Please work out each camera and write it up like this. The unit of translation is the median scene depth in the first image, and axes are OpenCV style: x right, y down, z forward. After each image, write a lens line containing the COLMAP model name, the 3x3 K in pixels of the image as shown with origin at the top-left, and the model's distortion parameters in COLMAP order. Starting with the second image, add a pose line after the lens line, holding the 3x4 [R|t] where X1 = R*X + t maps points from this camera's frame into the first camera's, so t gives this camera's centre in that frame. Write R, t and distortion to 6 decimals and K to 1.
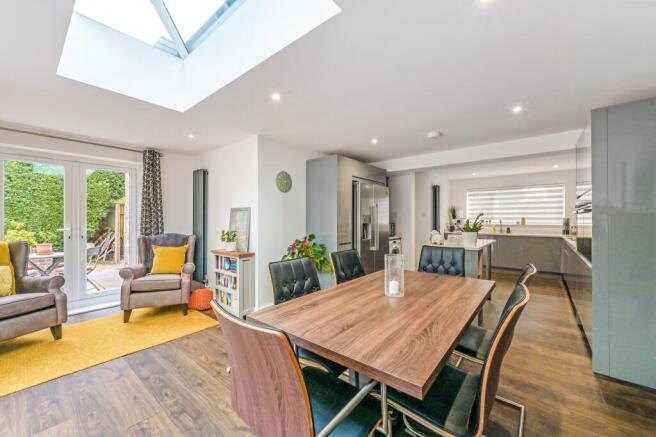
lens RADIAL K [[258.7, 0, 328.0], [0, 258.7, 218.5], [0, 0, 1]] dist [0.001086, 0.000654]
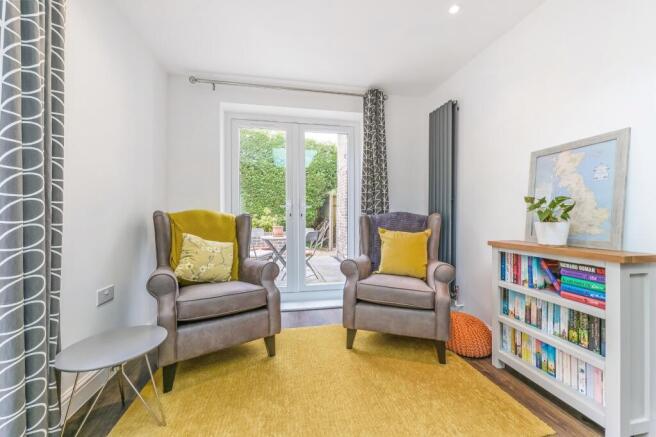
lens RADIAL K [[258.7, 0, 328.0], [0, 258.7, 218.5], [0, 0, 1]] dist [0.001086, 0.000654]
pose [[0.773741, 0.005375, -0.633480, -0.377924], [0.000786, 0.999955, 0.009444, 0.076150], [0.633502, -0.007805, 0.773702, 0.433224]]
